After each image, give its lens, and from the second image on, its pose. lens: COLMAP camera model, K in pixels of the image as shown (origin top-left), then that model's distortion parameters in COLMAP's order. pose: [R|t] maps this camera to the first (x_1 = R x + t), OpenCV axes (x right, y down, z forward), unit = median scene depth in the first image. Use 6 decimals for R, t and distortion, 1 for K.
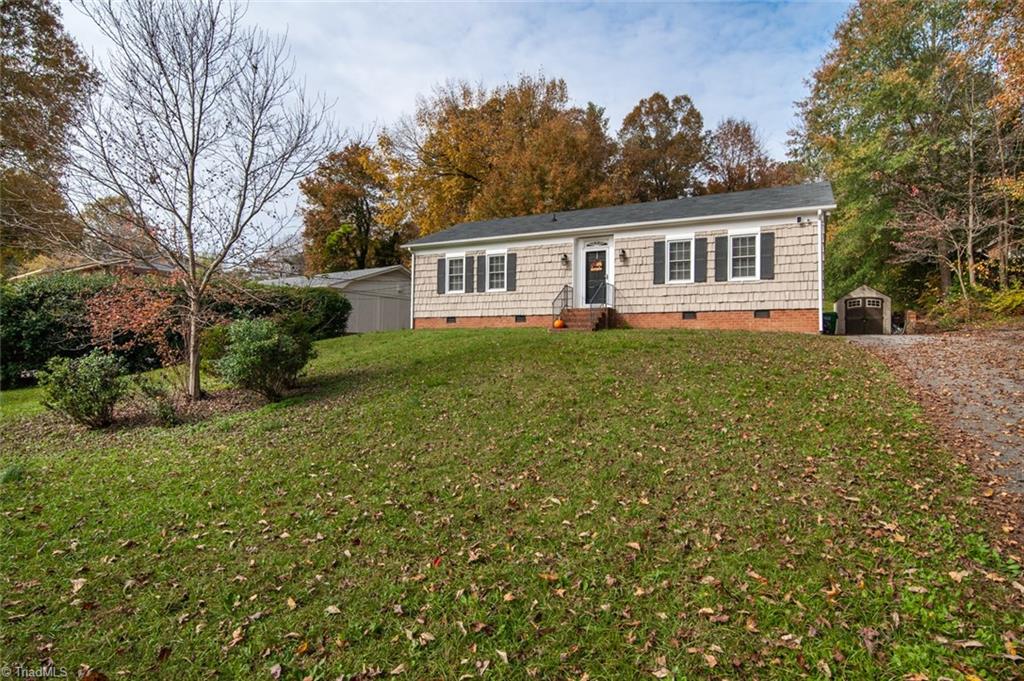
lens RADIAL K [[591.1, 0, 512.0], [0, 591.1, 340.5], [0, 0, 1]] dist [0.026812, 0.000301]
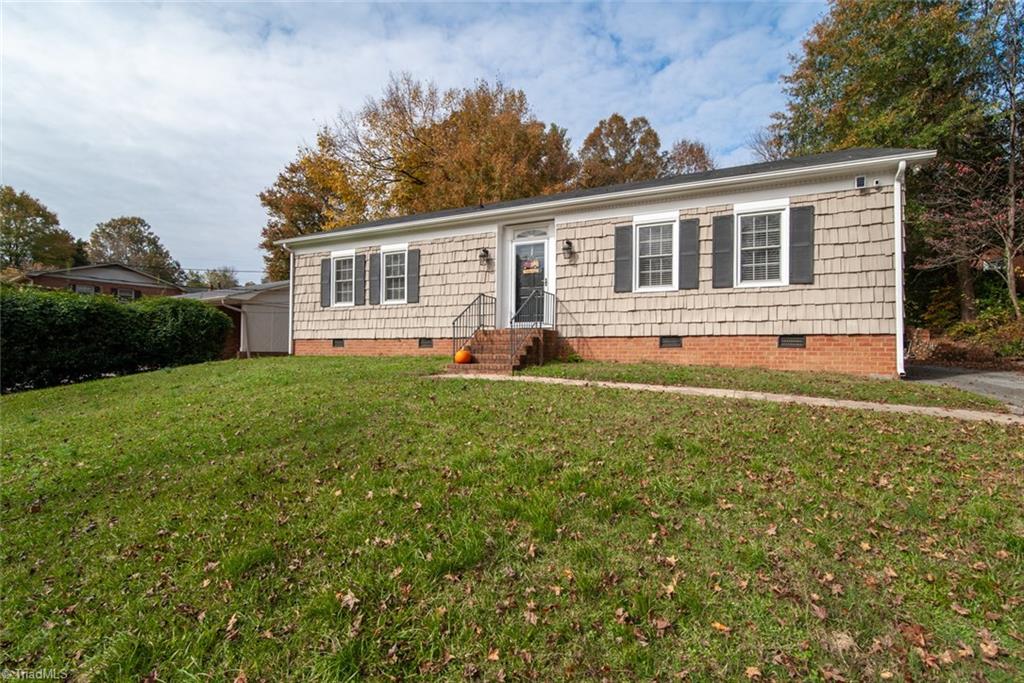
lens RADIAL K [[483.0, 0, 512.0], [0, 483.0, 341.5], [0, 0, 1]] dist [0.002431, 0.000339]
pose [[0.999630, -0.001247, 0.027159, 0.102384], [0.001366, 0.999990, -0.004364, -0.036163], [-0.027153, 0.004399, 0.999622, 0.432546]]
